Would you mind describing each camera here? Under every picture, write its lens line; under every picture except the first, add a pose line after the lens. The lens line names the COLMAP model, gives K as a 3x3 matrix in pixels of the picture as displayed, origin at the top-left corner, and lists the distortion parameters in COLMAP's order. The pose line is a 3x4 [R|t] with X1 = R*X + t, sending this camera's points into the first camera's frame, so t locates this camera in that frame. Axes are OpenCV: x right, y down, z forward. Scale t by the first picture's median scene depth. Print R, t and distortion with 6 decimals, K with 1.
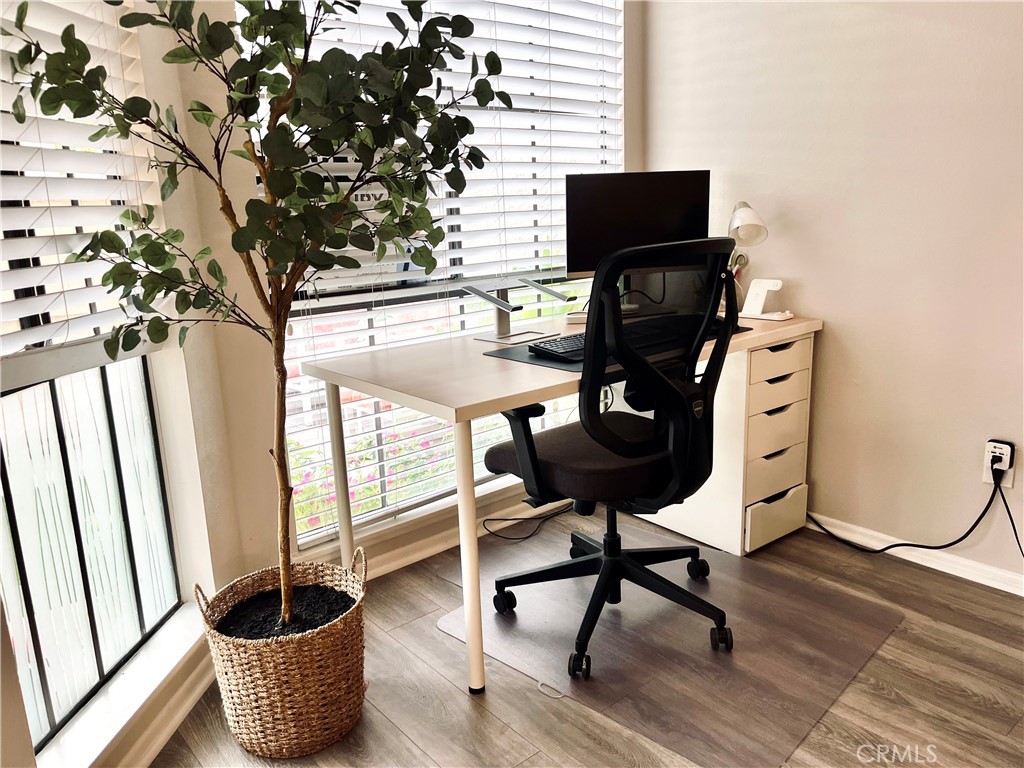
lens RADIAL K [[770.2, 0, 512.0], [0, 770.2, 384.0], [0, 0, 1]] dist [0.078612, -0.106695]
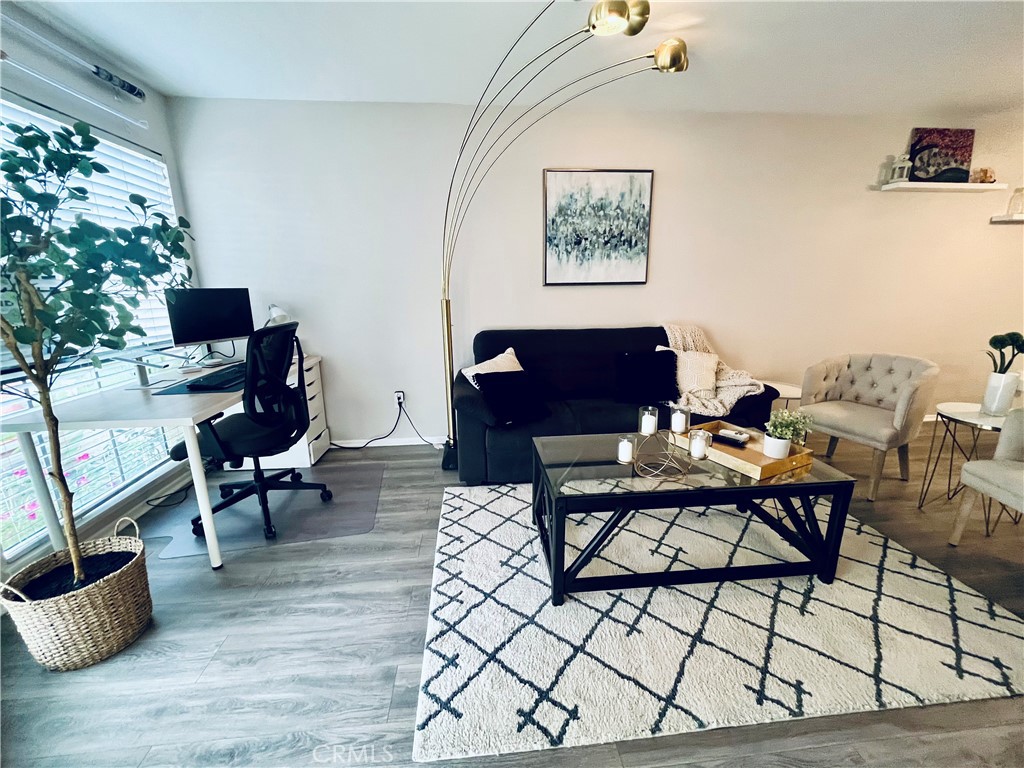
lens RADIAL K [[415.4, 0, 509.0], [0, 415.4, 383.3], [0, 0, 1]] dist [-0.002600, -0.000367]
pose [[0.552463, -0.153406, 0.819299, -0.321551], [0.178372, 0.981907, 0.063574, 0.018228], [-0.814229, 0.111018, 0.569831, -0.140241]]
